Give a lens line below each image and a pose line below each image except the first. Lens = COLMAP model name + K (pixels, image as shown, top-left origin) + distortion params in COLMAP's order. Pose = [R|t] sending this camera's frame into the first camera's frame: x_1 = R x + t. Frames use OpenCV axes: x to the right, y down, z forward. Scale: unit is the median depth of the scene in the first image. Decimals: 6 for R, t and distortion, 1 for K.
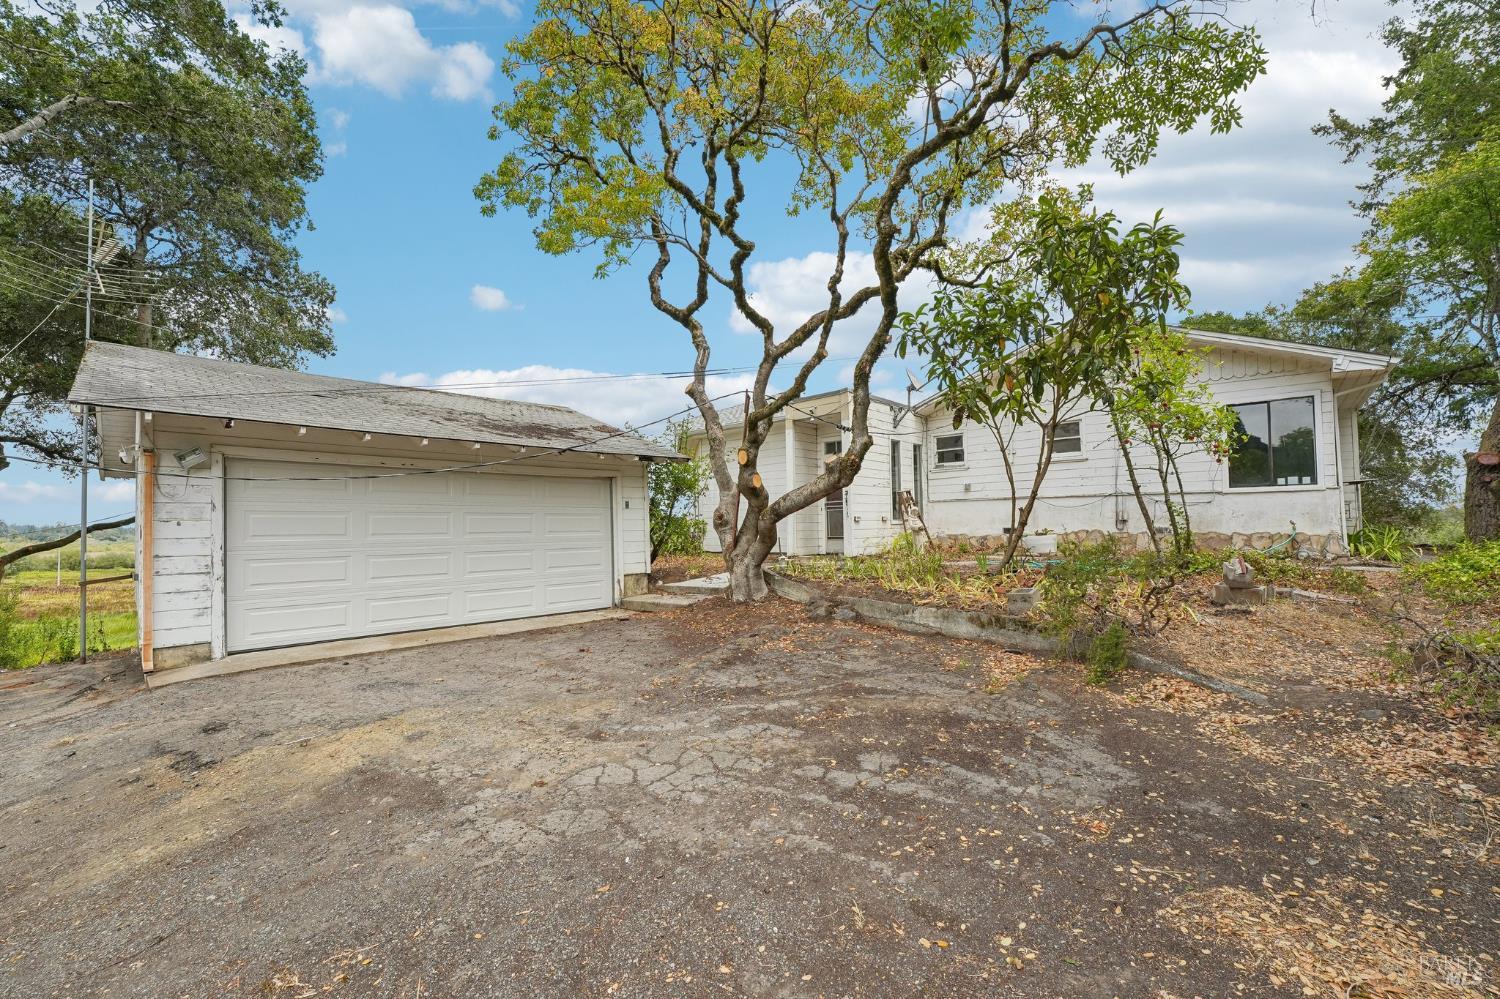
lens RADIAL K [[596.7, 0, 747.2], [0, 596.7, 515.8], [0, 0, 1]] dist [-0.019886, 0.000276]
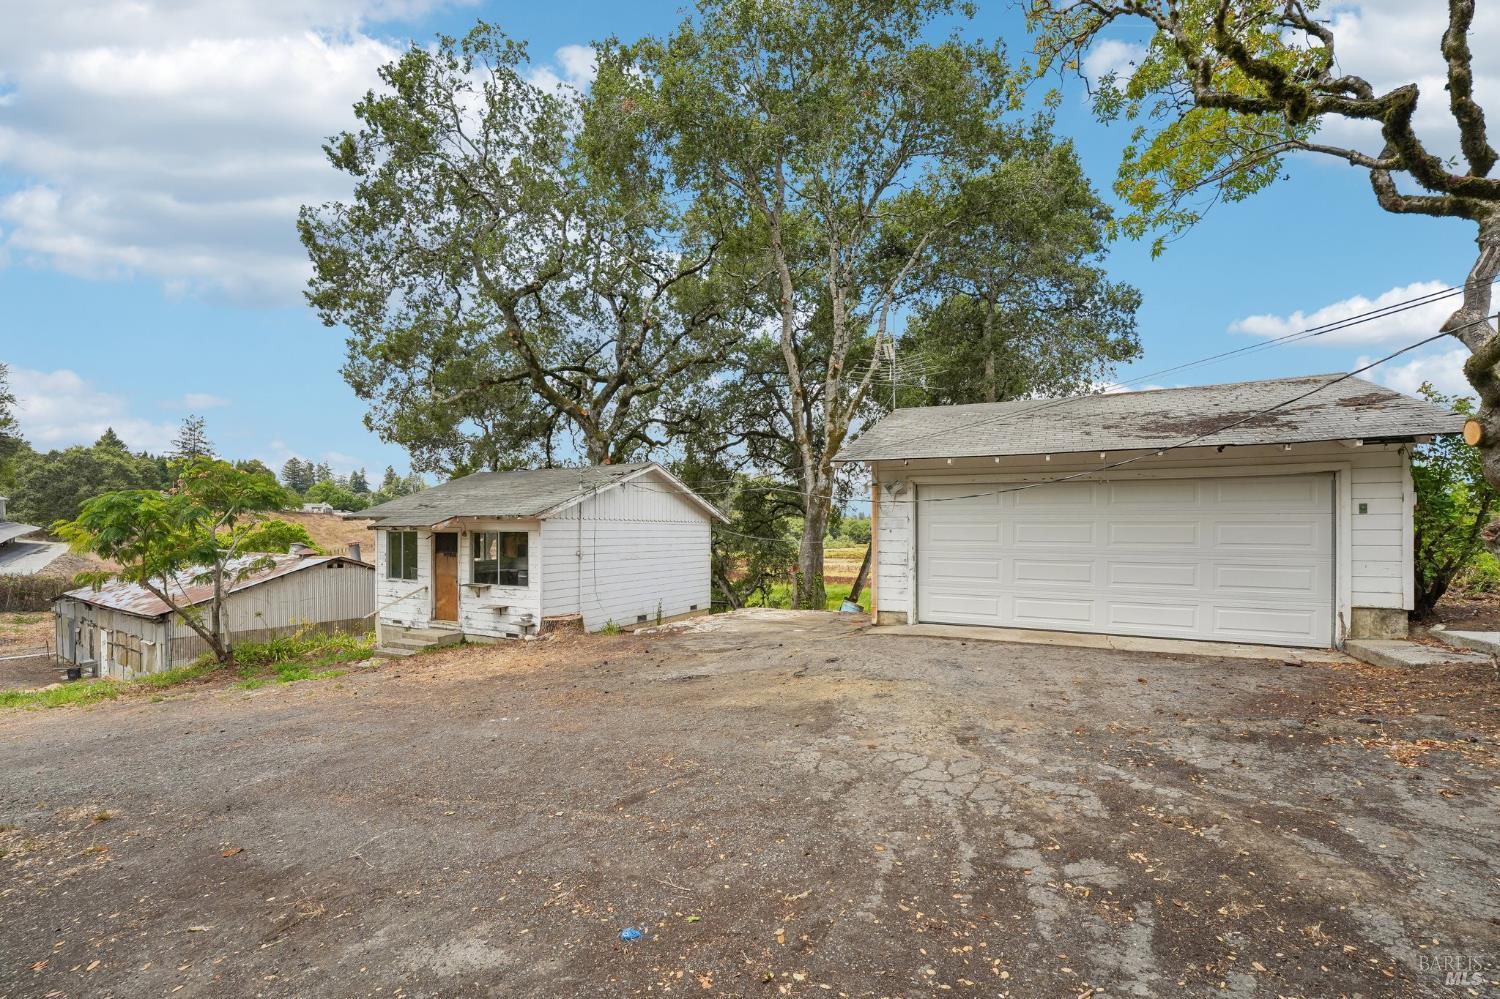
lens RADIAL K [[599.6, 0, 751.1], [0, 599.6, 538.3], [0, 0, 1]] dist [-0.015365, 0.000327]
pose [[0.317230, 0.029466, -0.947891, 0.644275], [0.010798, 0.999340, 0.034679, -0.042884], [0.948287, -0.021237, 0.316702, 0.277961]]
